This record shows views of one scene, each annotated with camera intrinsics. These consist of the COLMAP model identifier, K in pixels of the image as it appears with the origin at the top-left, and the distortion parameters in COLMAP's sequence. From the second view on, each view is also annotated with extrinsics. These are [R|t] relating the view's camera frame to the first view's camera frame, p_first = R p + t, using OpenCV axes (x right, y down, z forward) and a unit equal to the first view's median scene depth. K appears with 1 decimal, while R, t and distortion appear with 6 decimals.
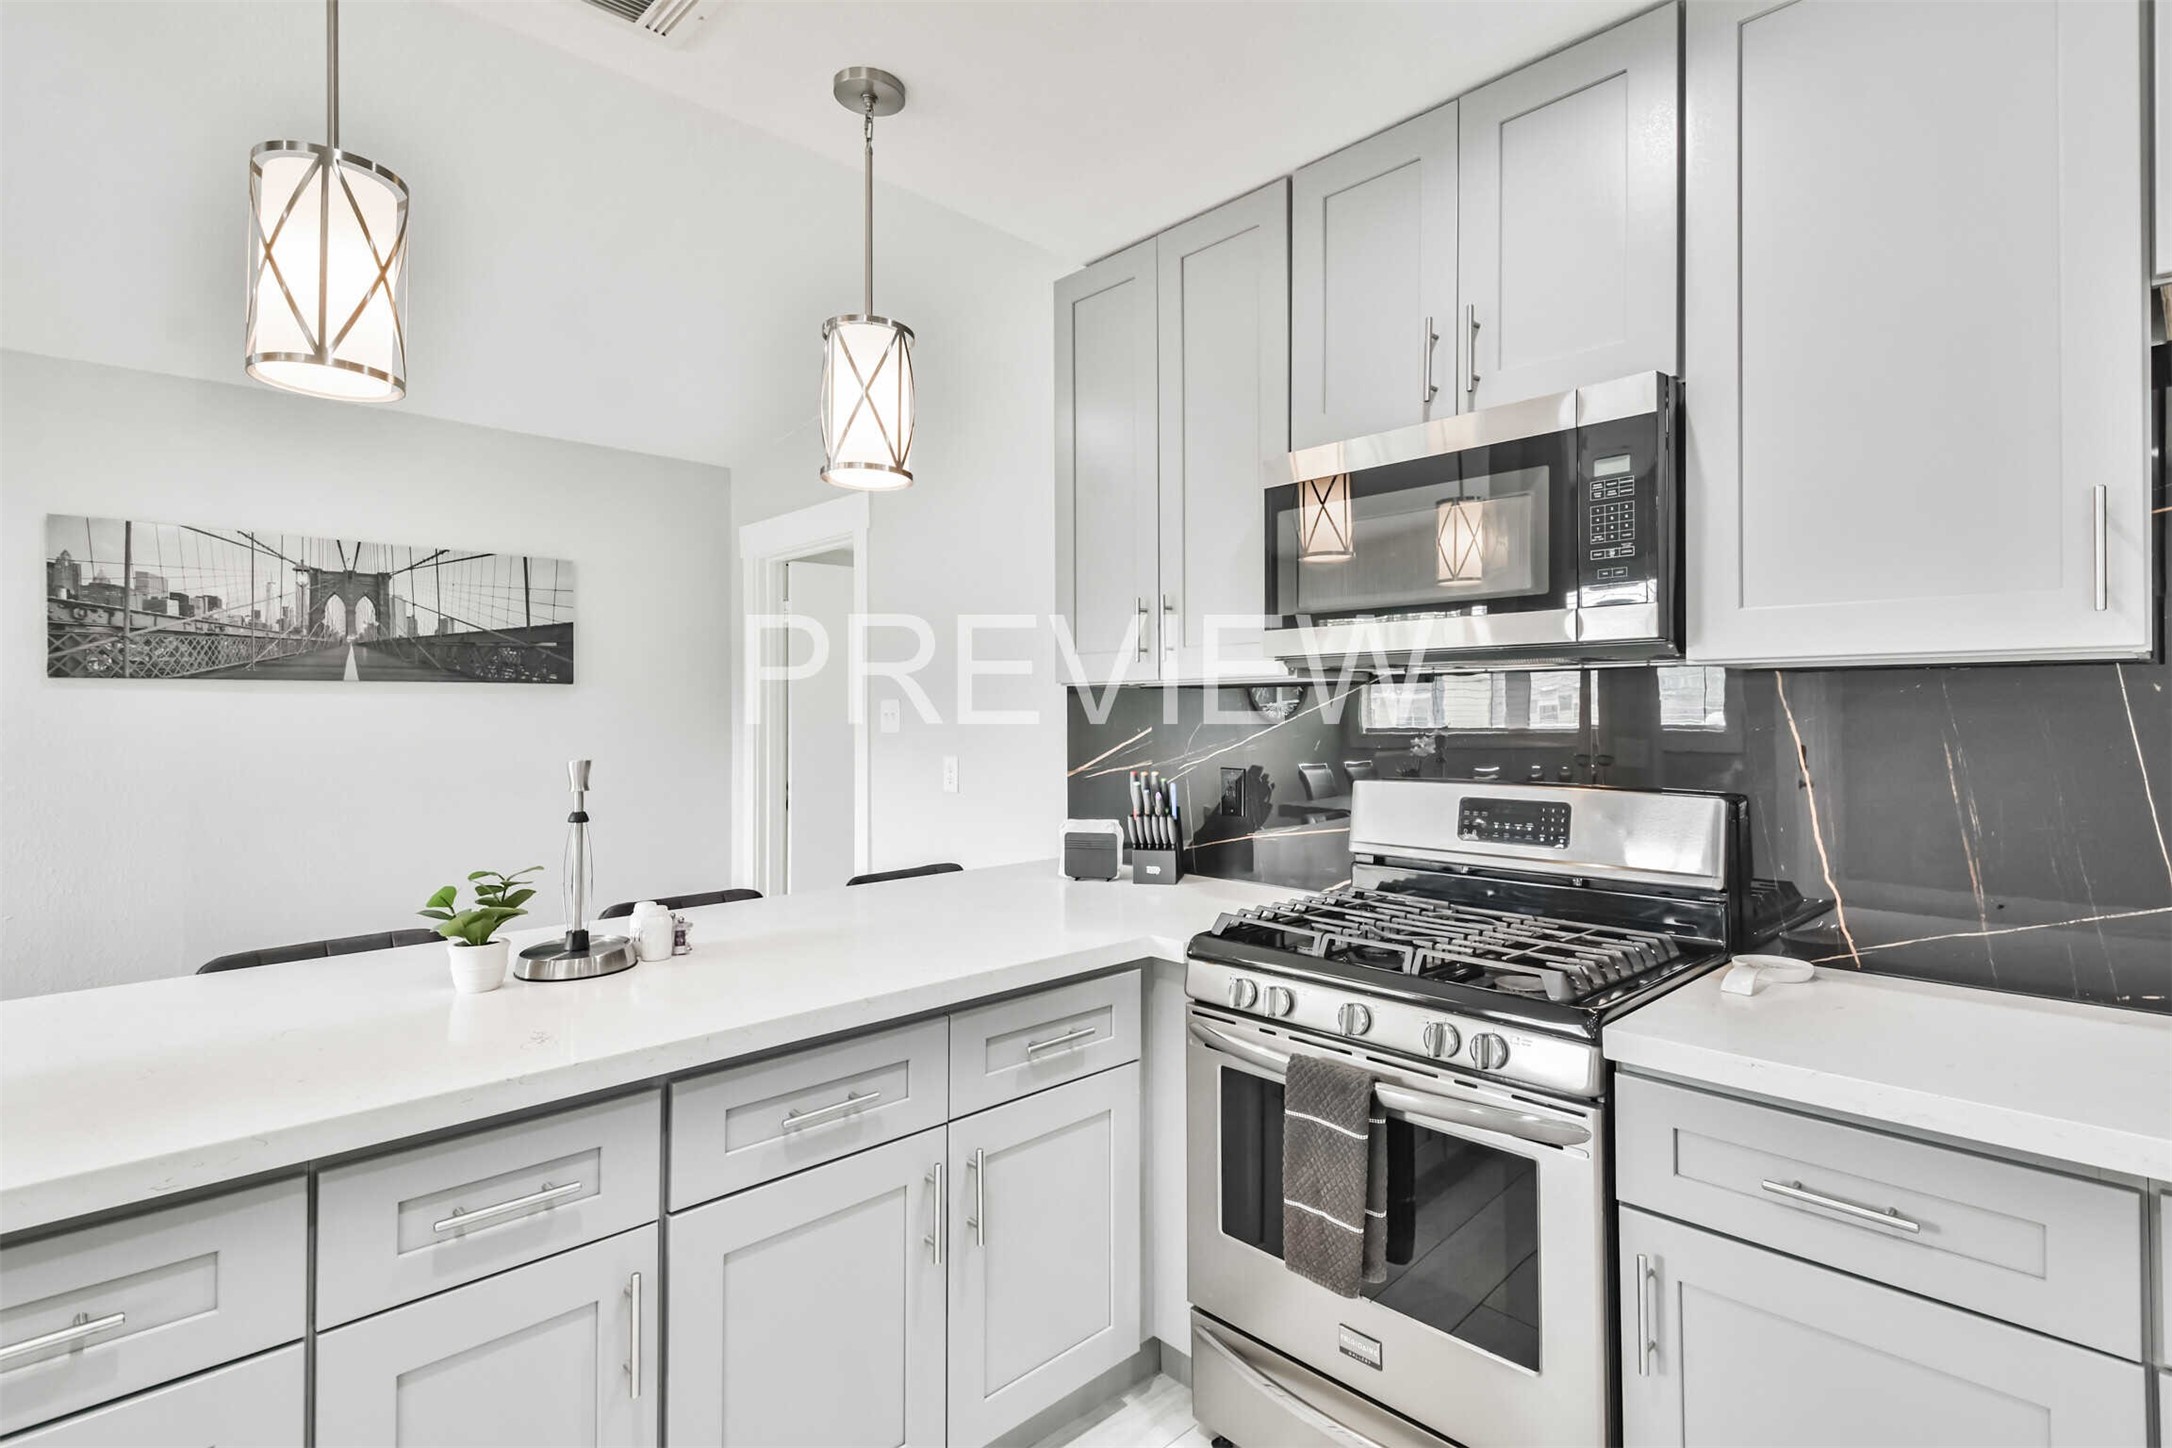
lens RADIAL K [[1064.6, 0, 1115.4], [0, 1064.6, 702.6], [0, 0, 1]] dist [0.037193, -0.016654]
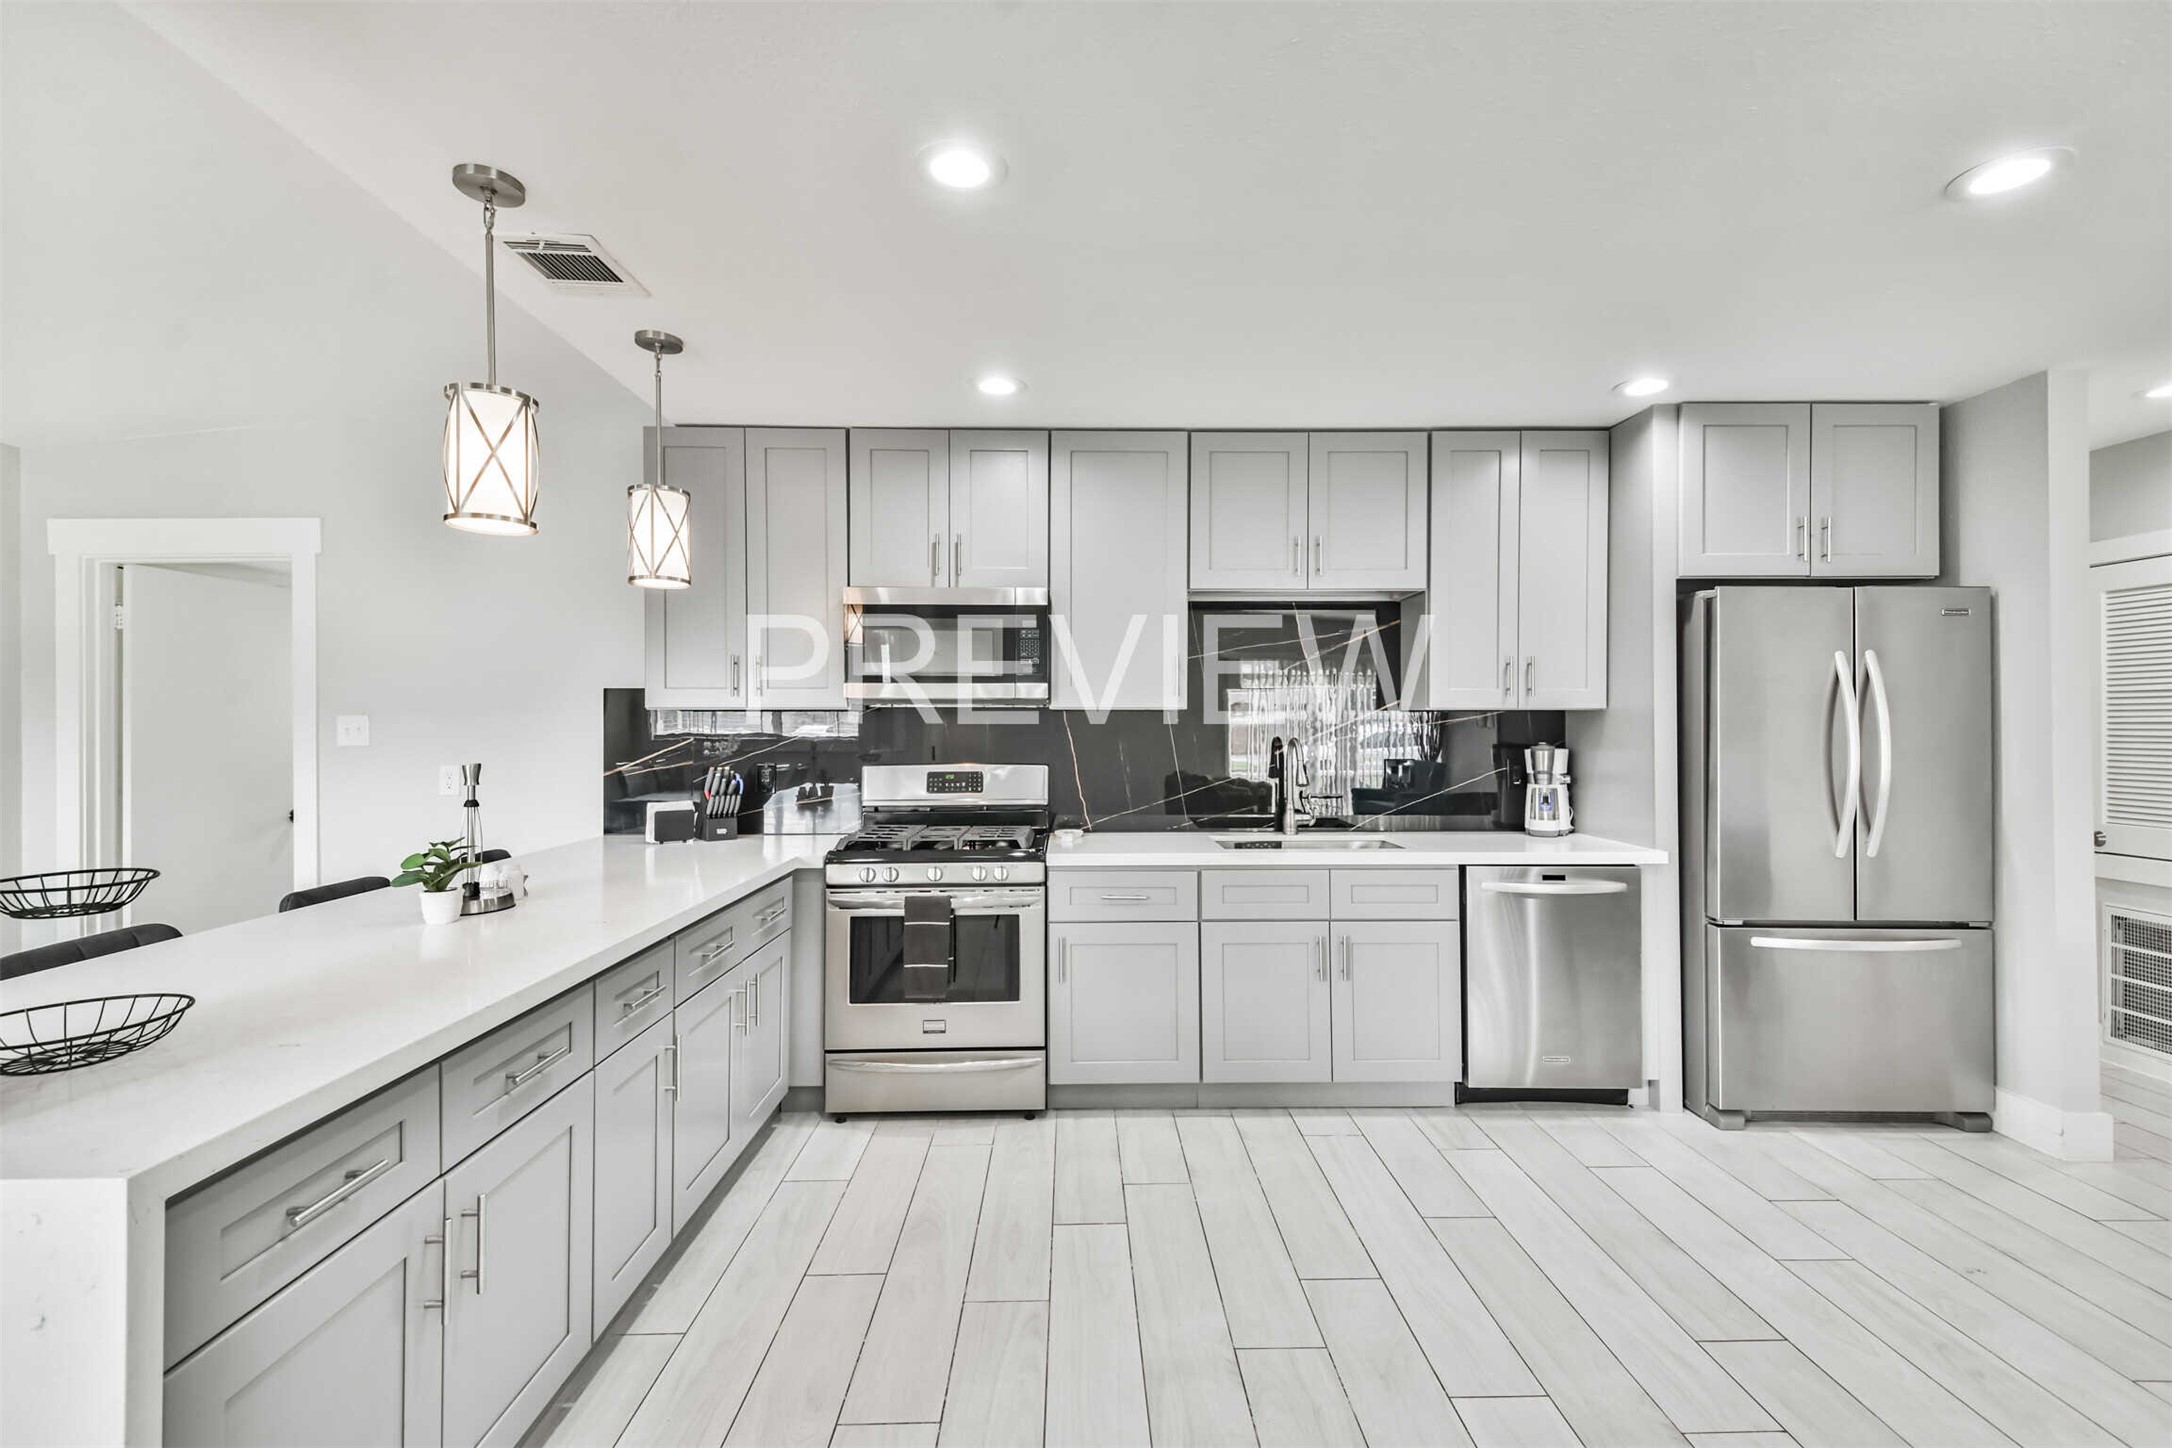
lens RADIAL K [[920.5, 0, 1095.3], [0, 920.5, 722.9], [0, 0, 1]] dist [0.058910, -0.029944]
pose [[0.688324, 0.003365, 0.725396, -0.467295], [-0.008664, 0.999956, 0.003582, -0.006594], [-0.725352, -0.008750, 0.688323, -0.257387]]
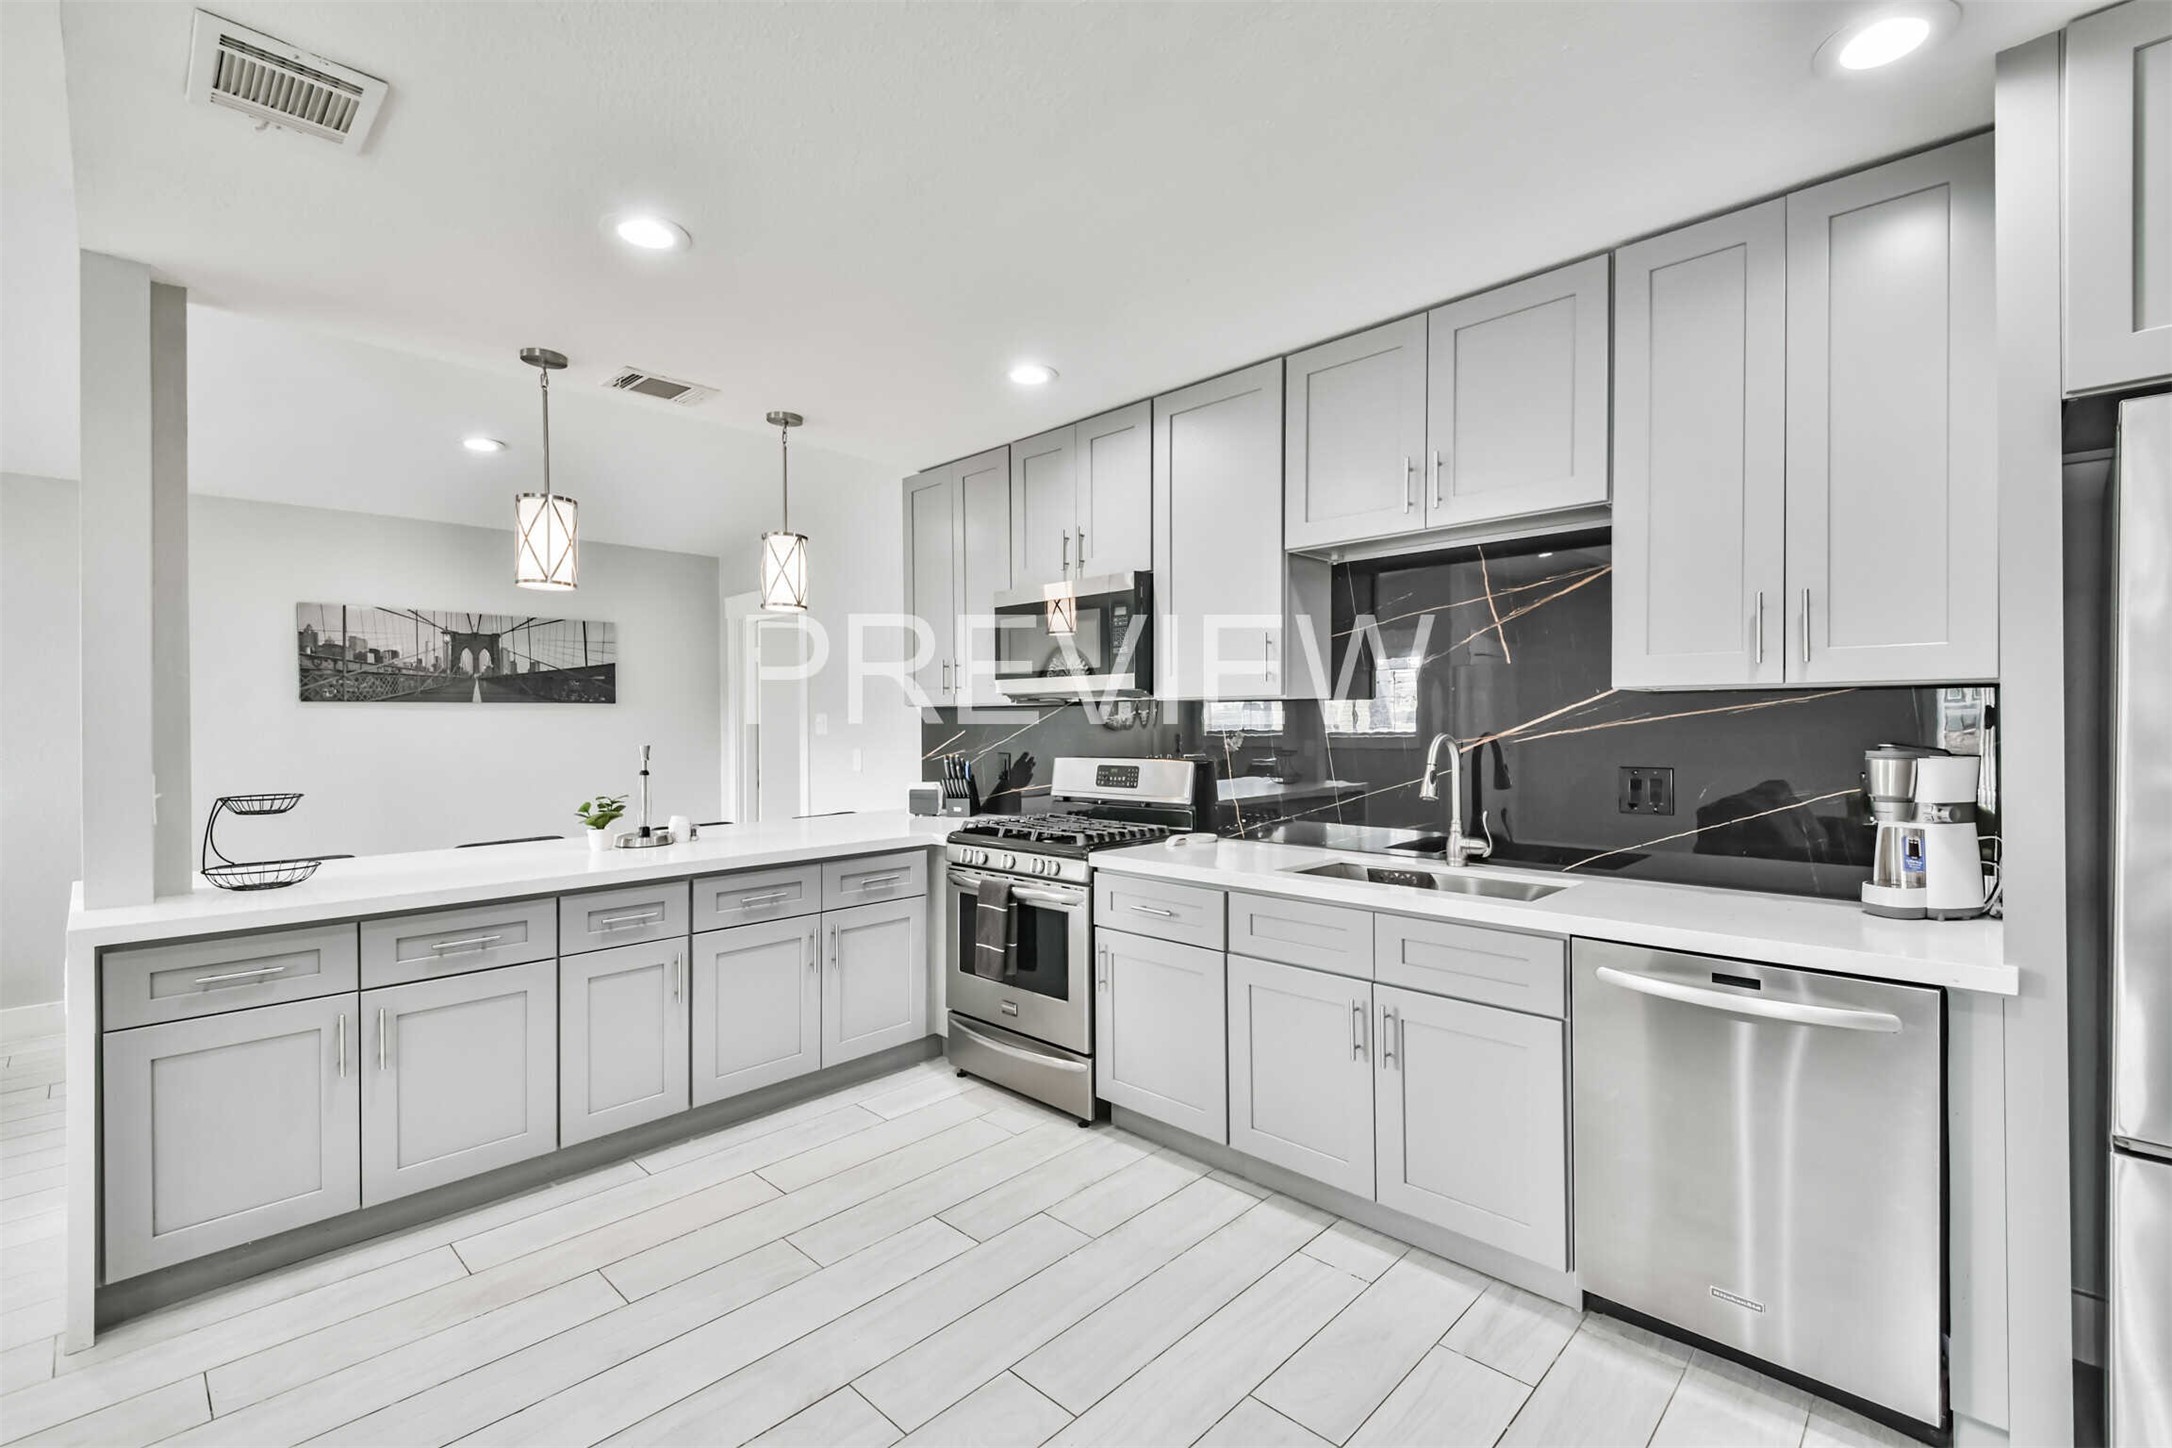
lens RADIAL K [[945.4, 0, 1096.4], [0, 945.4, 723.4], [0, 0, 1]] dist [0.038336, -0.015843]
pose [[0.999588, -0.002260, 0.028622, 0.184338], [0.001893, 0.999916, 0.012819, -0.006263], [-0.028649, -0.012760, 0.999508, -0.495380]]
